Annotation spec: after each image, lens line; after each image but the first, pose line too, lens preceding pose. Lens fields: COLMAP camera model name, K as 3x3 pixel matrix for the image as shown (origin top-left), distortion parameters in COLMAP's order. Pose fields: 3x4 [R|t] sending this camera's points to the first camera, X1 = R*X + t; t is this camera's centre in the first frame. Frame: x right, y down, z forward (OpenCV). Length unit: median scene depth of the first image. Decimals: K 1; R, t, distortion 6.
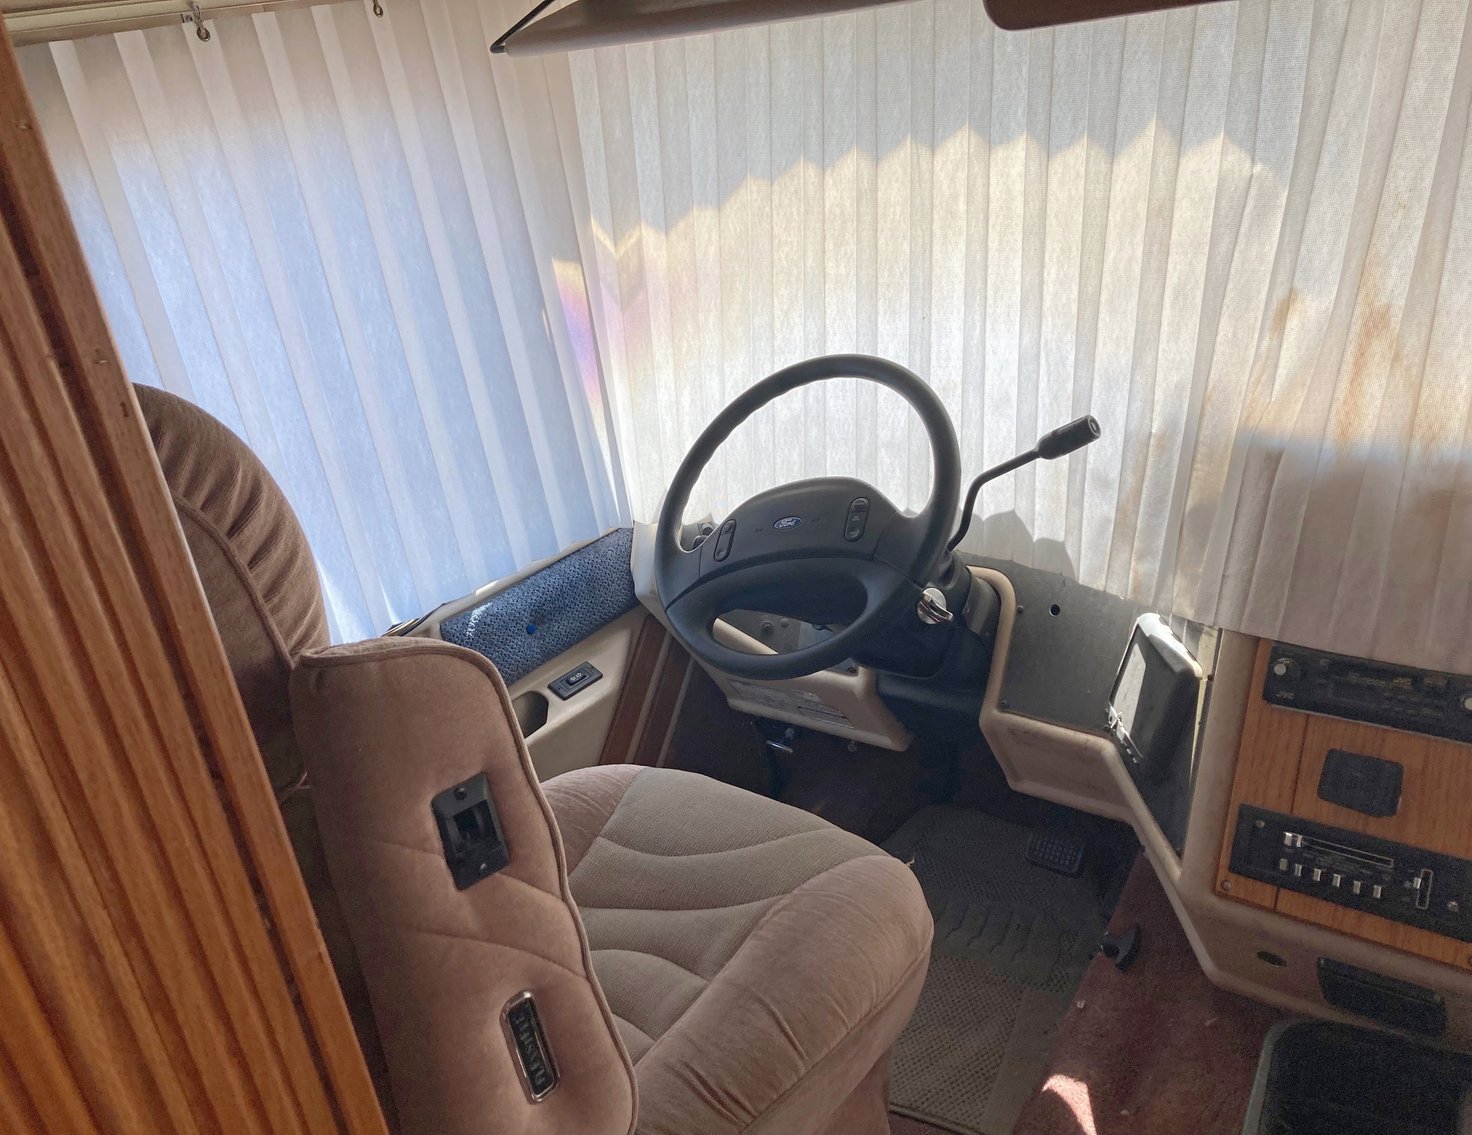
lens RADIAL K [[1241.5, 0, 722.5], [0, 1241.5, 559.1], [0, 0, 1]] dist [-0.011536, 0.016593]
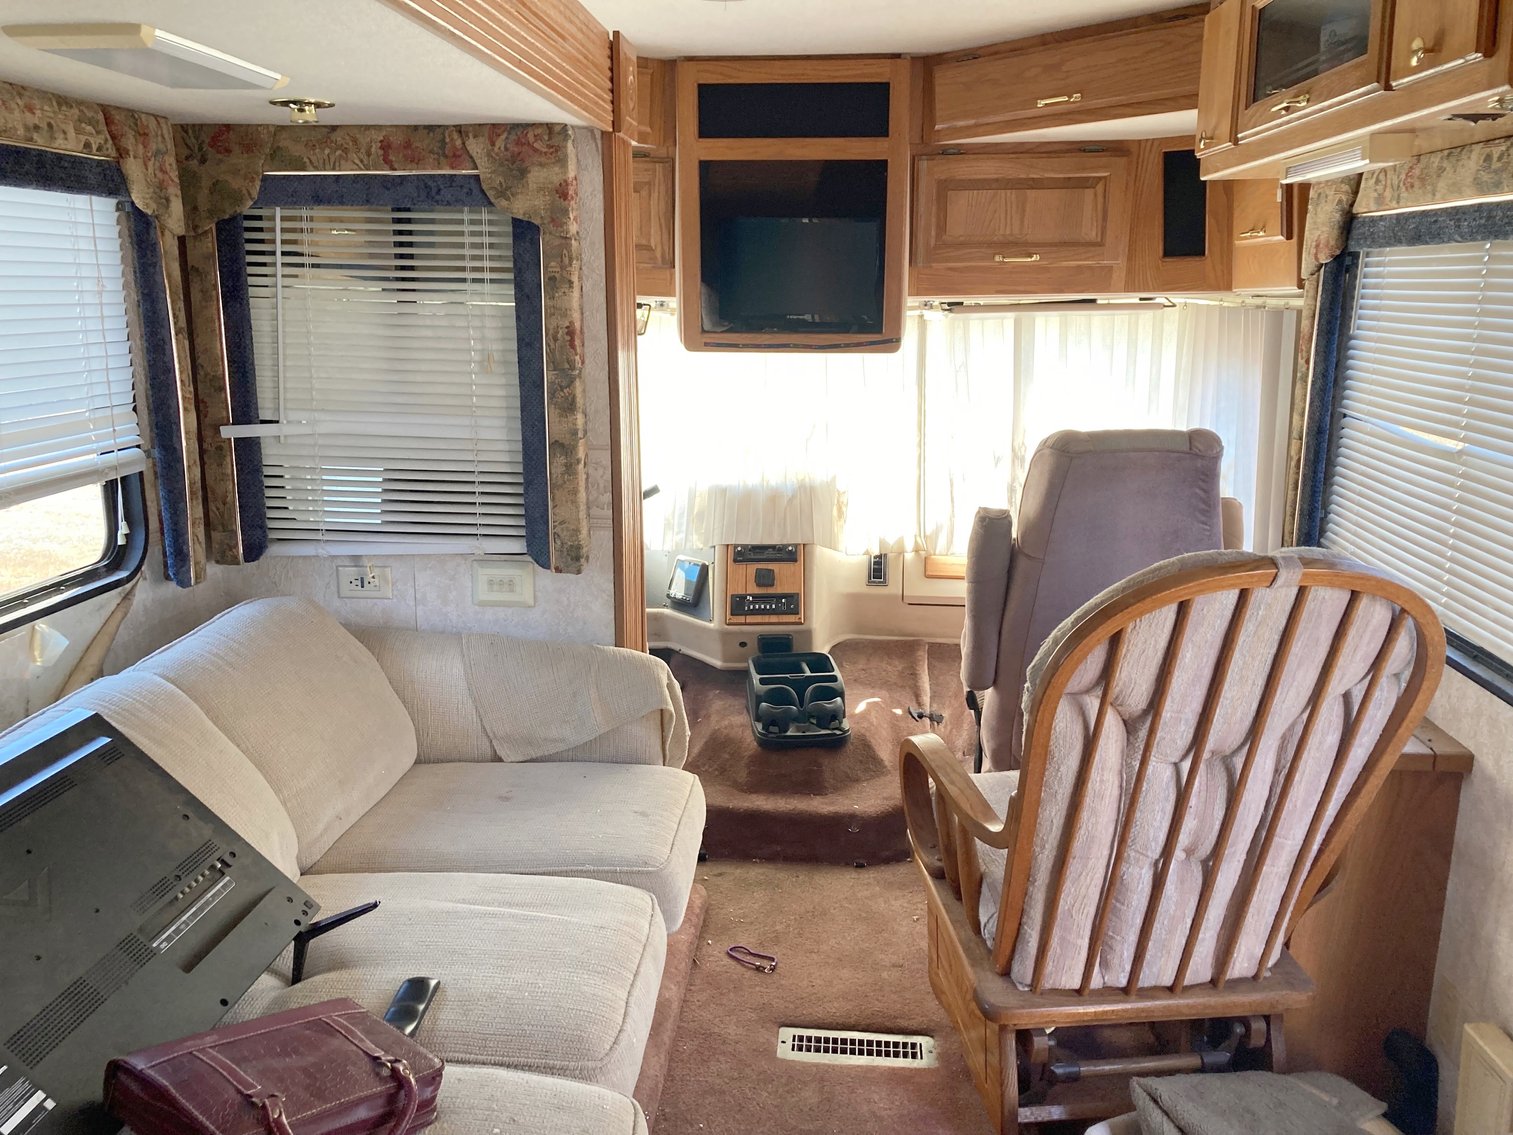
lens RADIAL K [[1249.1, 0, 744.5], [0, 1249.1, 582.6], [0, 0, 1]] dist [0.030053, -0.016697]
pose [[0.786129, 0.019595, 0.617751, -1.248434], [0.110830, 0.978827, -0.172087, 0.593406], [-0.608044, 0.203748, 0.767313, -1.202663]]
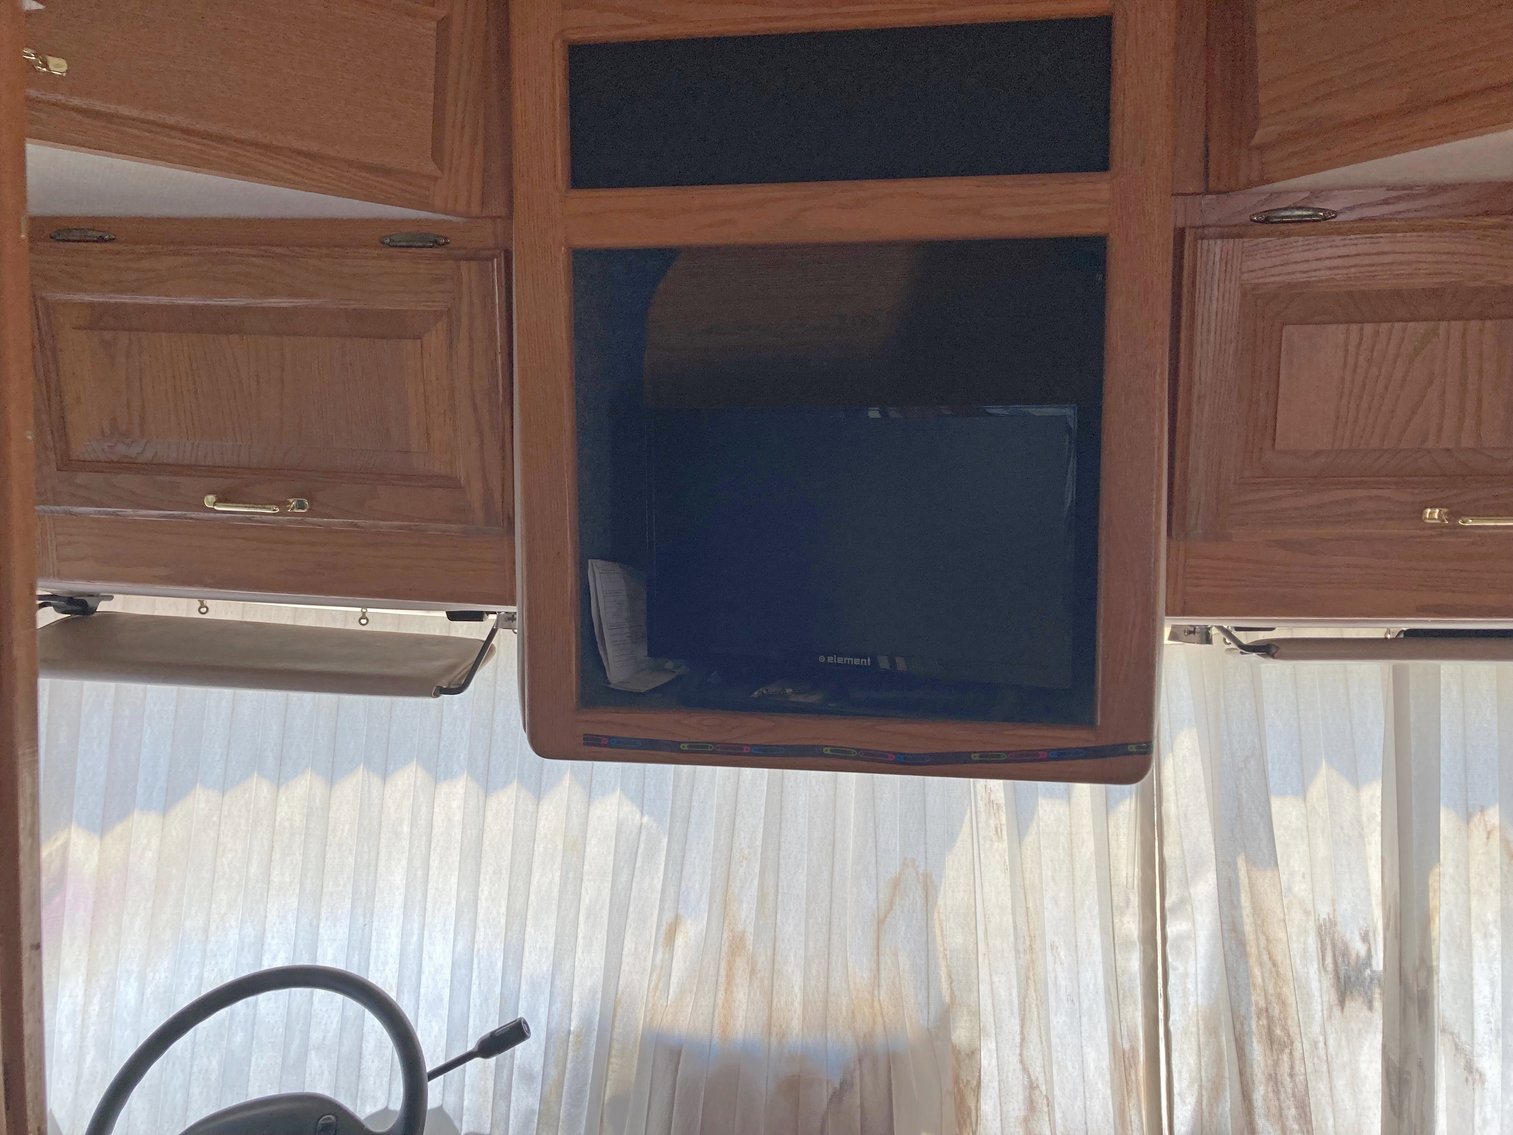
lens RADIAL K [[1249.1, 0, 747.9], [0, 1249.1, 560.7], [0, 0, 1]] dist [0.030053, -0.016697]
pose [[0.822644, 0.146682, 0.549310, -0.242501], [0.079845, 0.926768, -0.367050, -0.061368], [-0.562922, 0.345811, 0.750688, -0.167748]]
